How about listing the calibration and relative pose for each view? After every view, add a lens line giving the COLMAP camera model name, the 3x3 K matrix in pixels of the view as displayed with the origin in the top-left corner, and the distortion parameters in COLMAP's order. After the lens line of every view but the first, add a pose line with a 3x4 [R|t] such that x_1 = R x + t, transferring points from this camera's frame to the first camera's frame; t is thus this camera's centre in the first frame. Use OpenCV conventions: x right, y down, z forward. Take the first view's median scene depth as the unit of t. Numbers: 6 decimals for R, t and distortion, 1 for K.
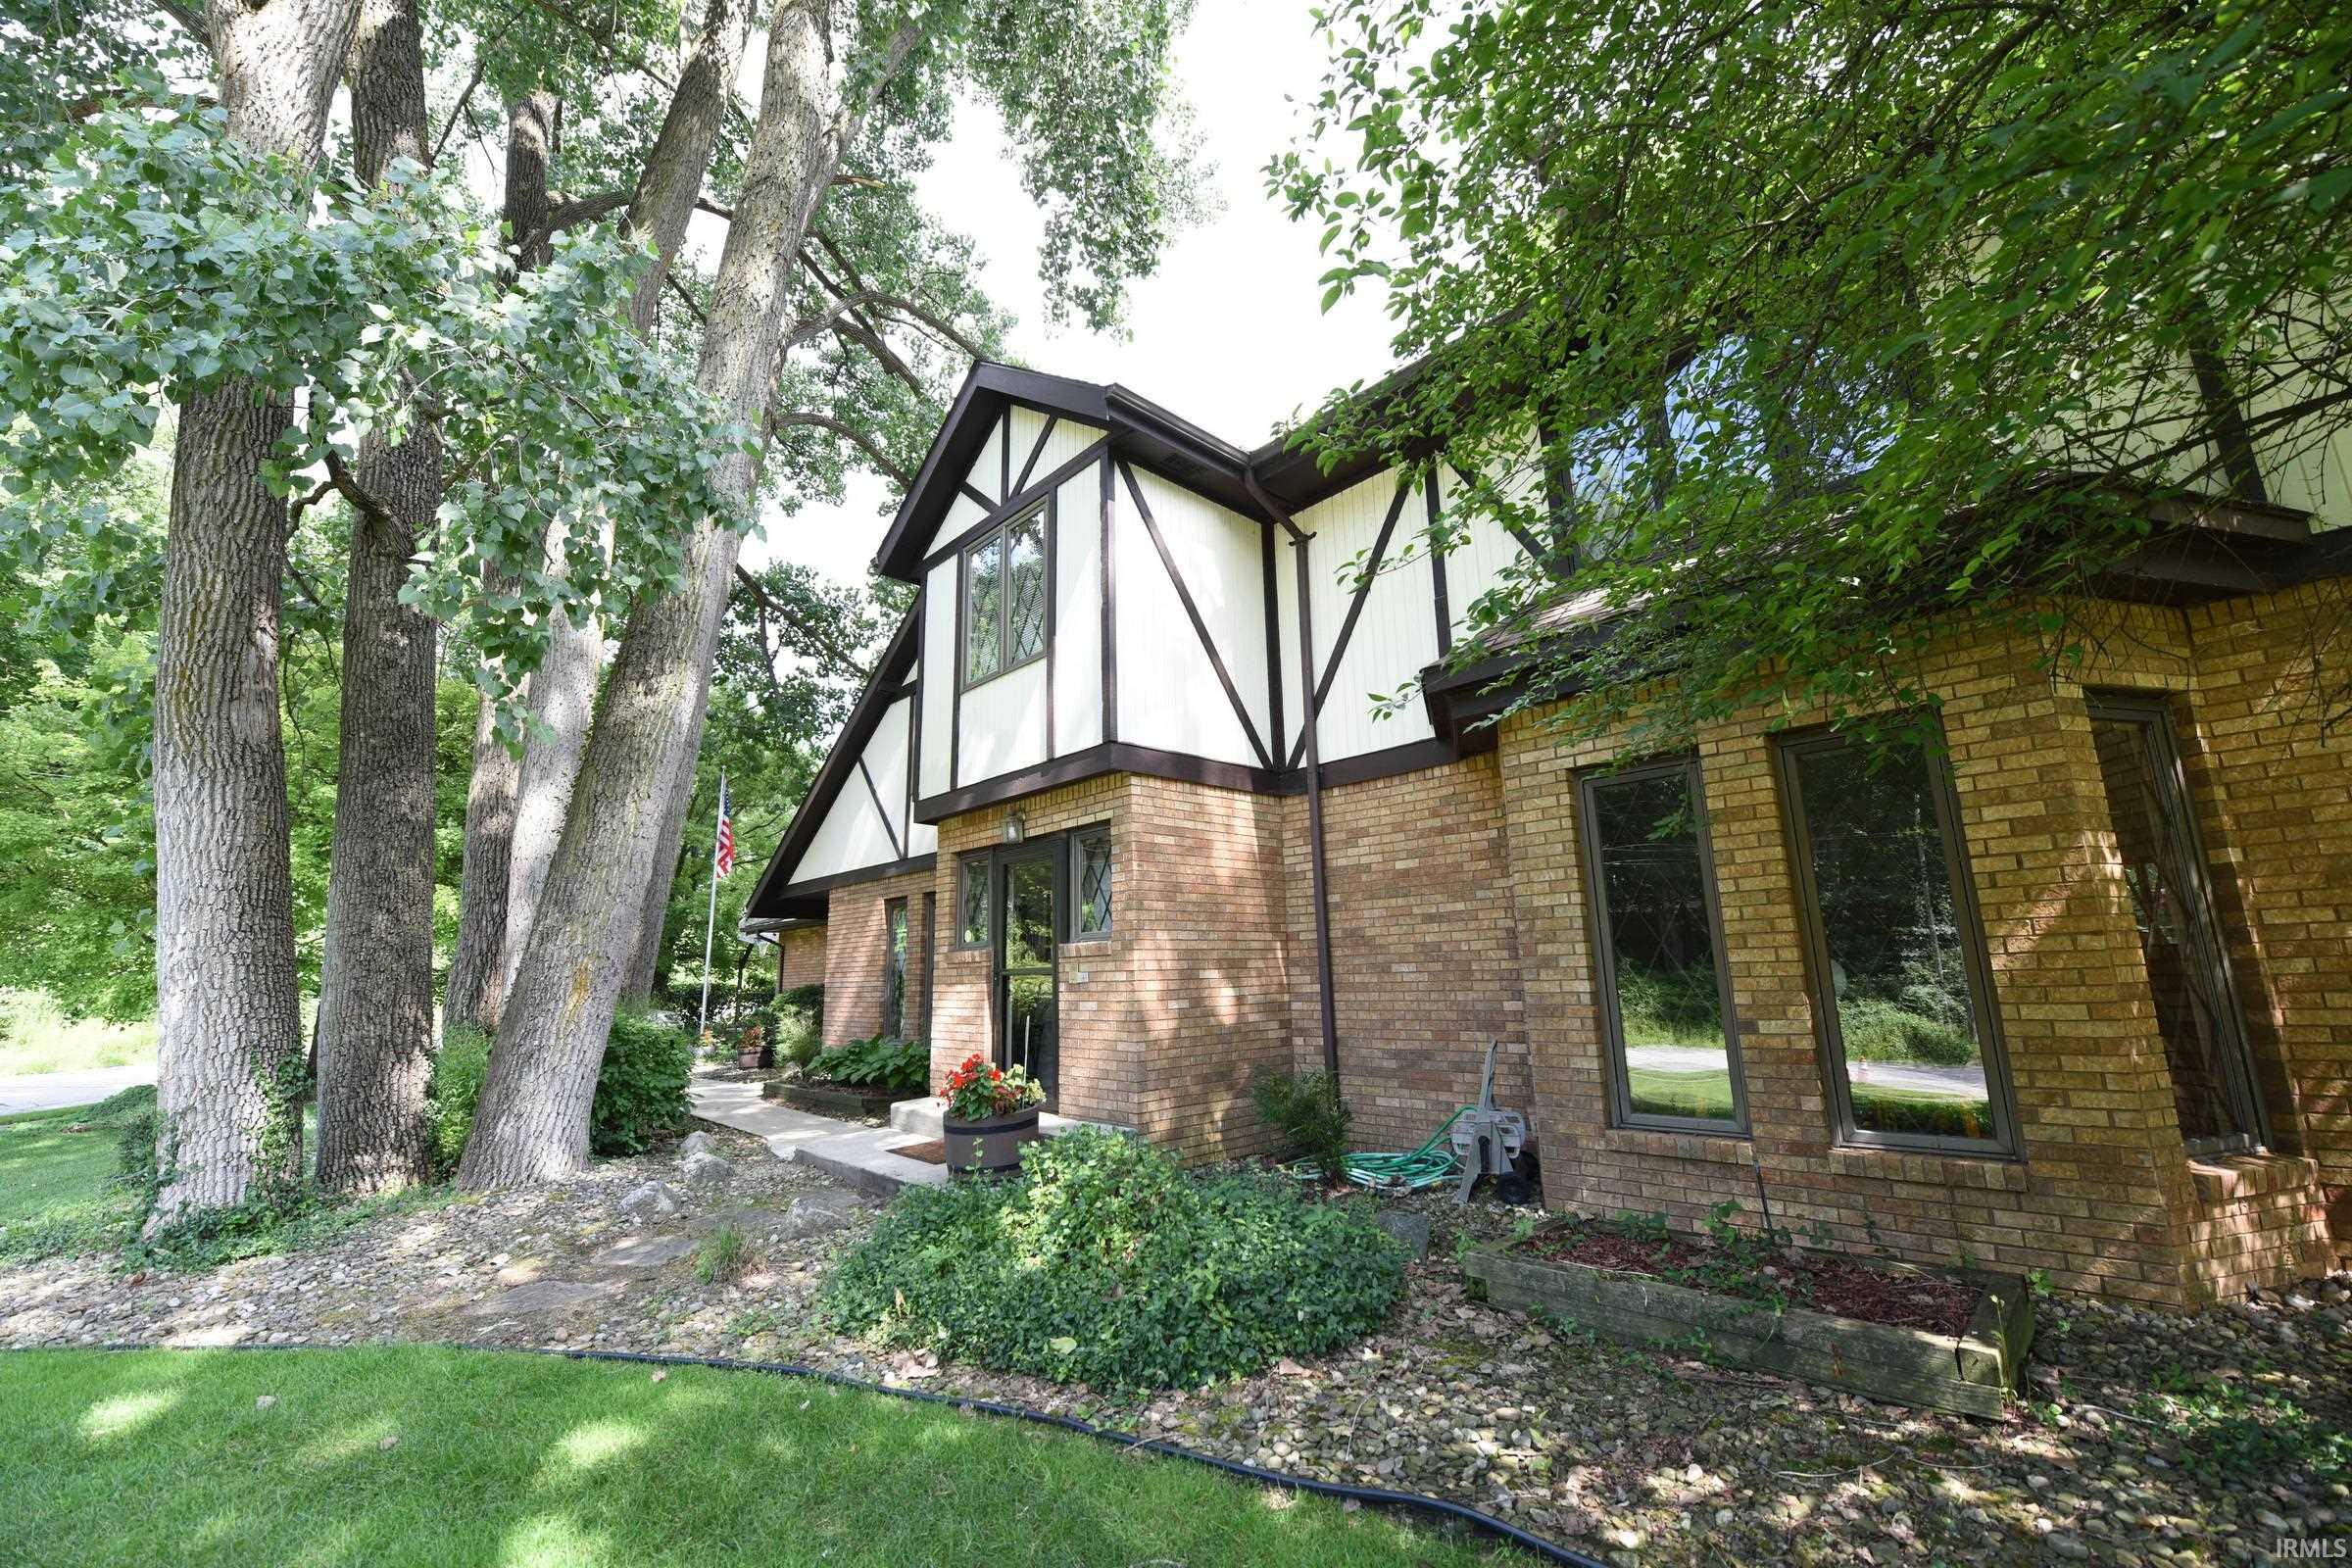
lens RADIAL K [[936.7, 0, 1176.0], [0, 936.7, 784.0], [0, 0, 1]] dist [-0.014855, -0.004834]
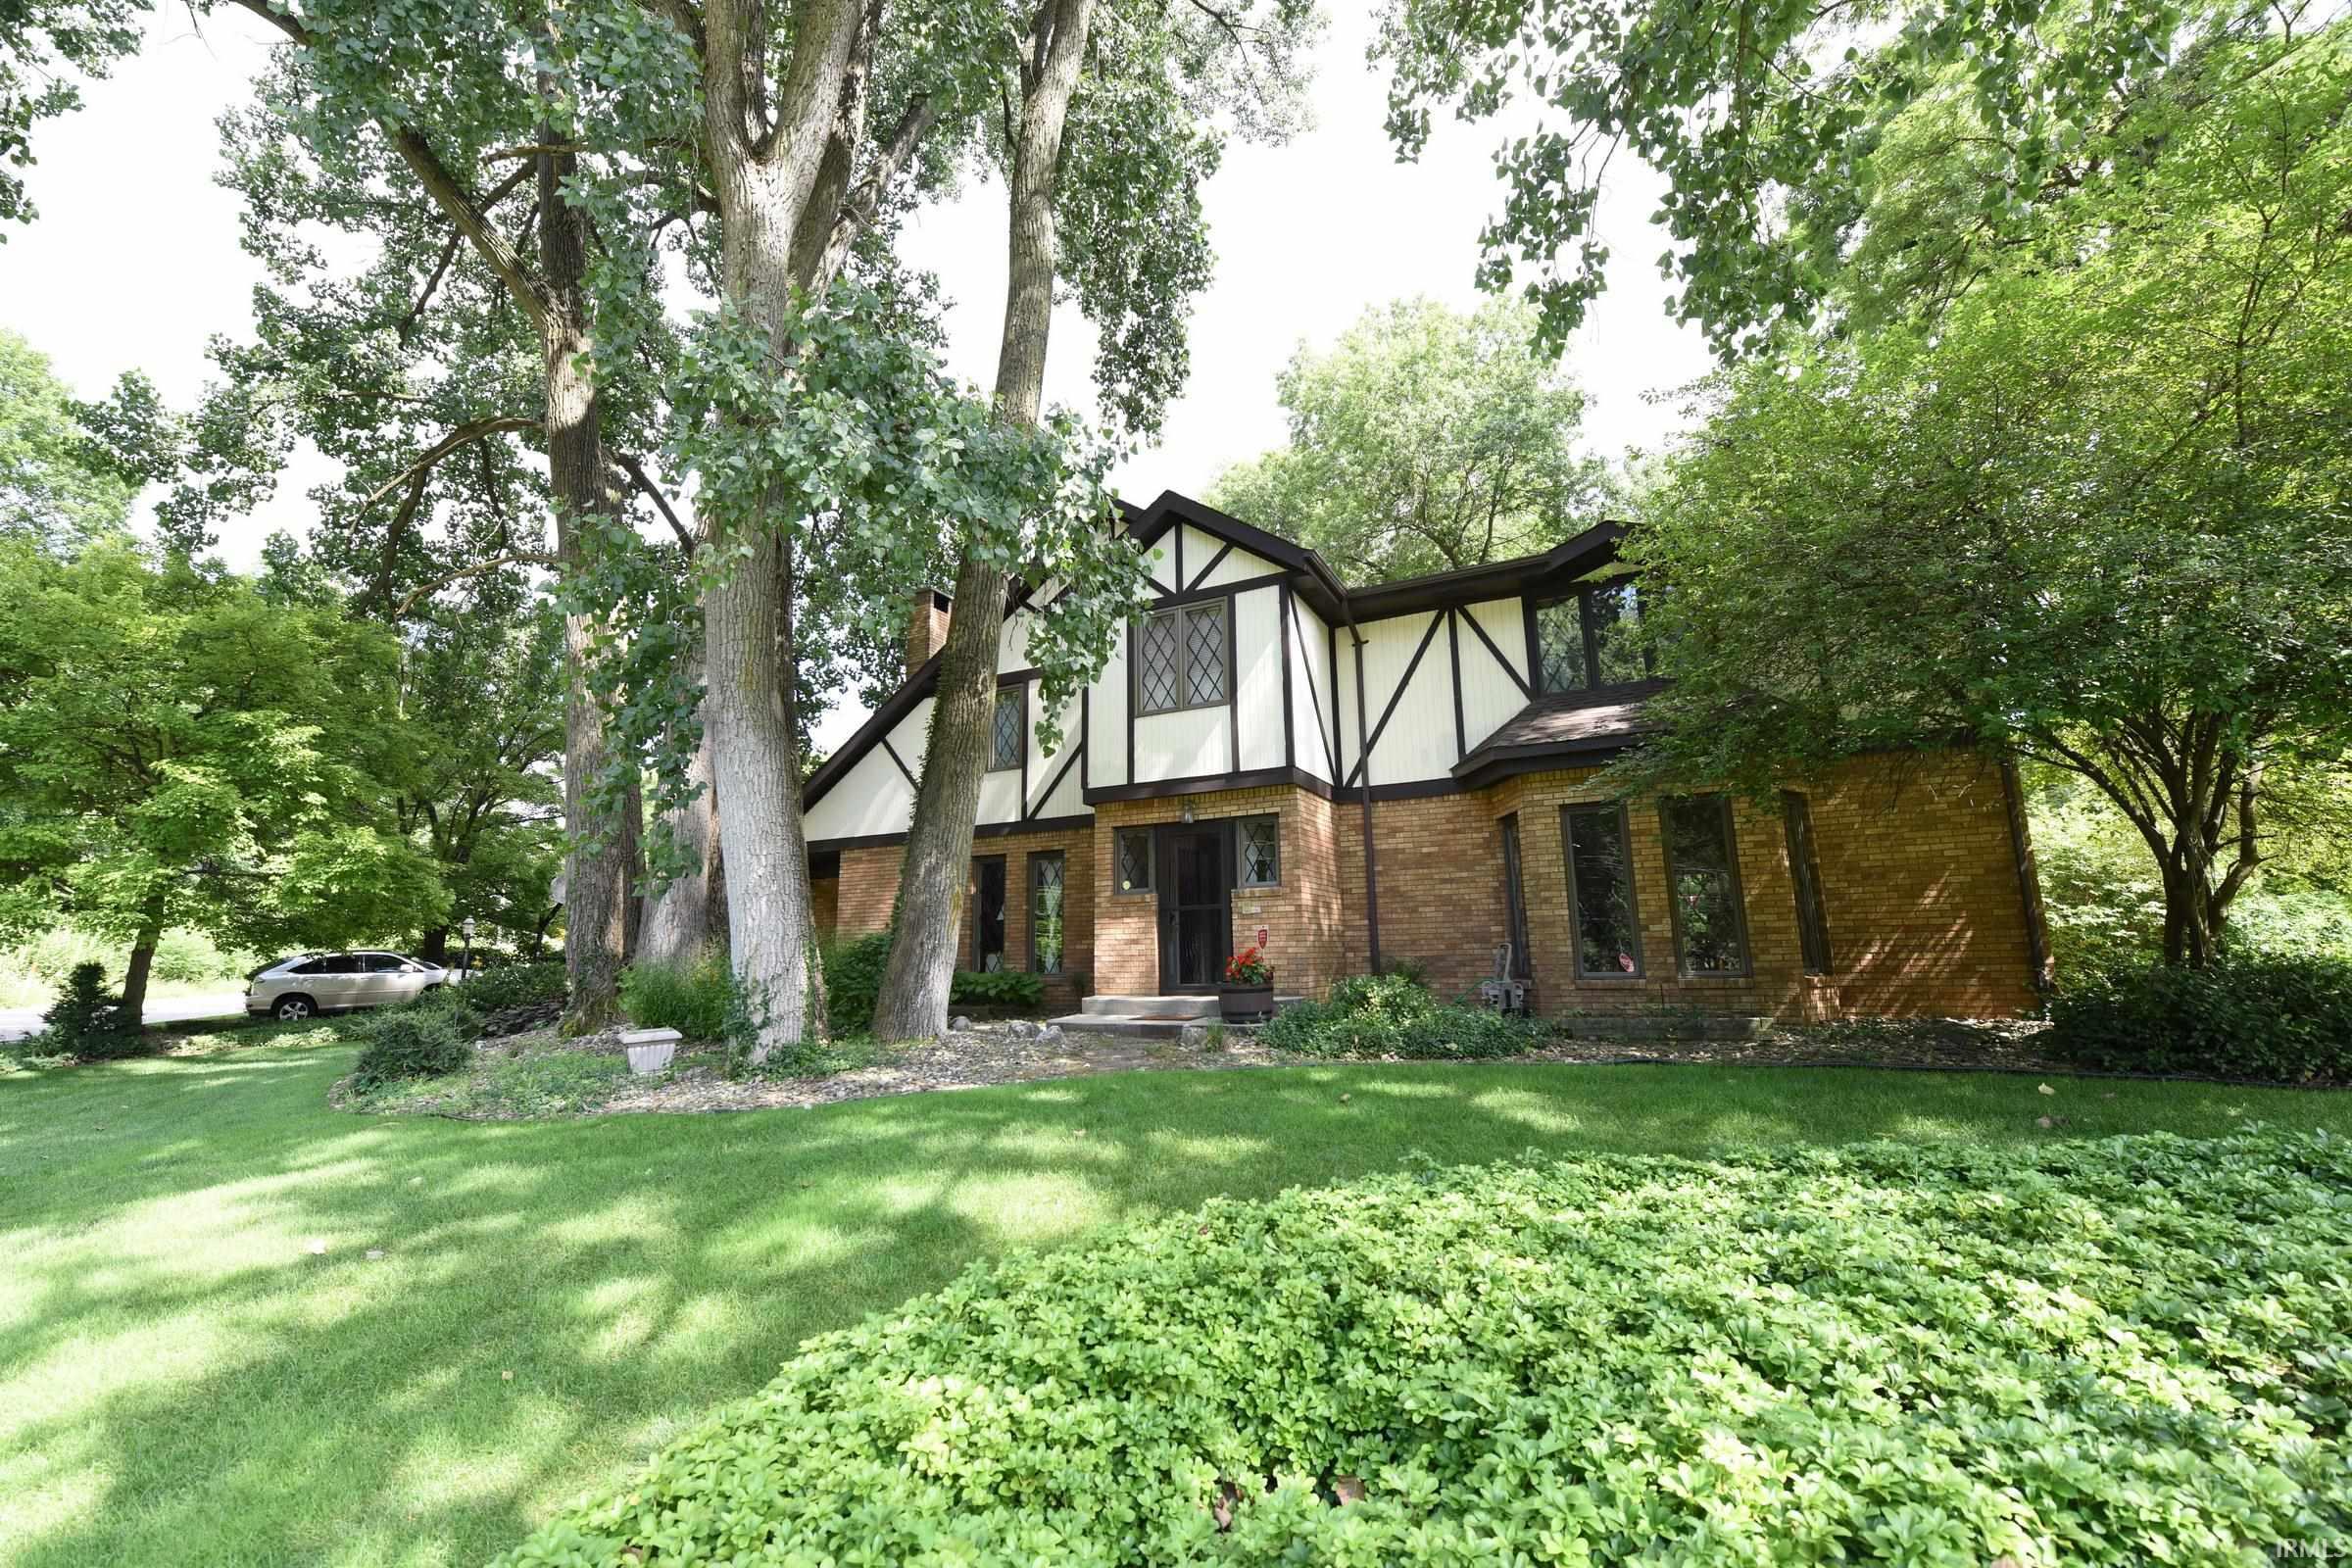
lens RADIAL K [[936.7, 0, 1176.0], [0, 936.7, 784.0], [0, 0, 1]] dist [-0.014855, -0.004834]
pose [[0.939155, 0.073400, 0.335559, -0.734276], [-0.076873, 0.997037, -0.002938, 0.005867], [-0.334781, -0.023036, 0.942014, -0.436926]]
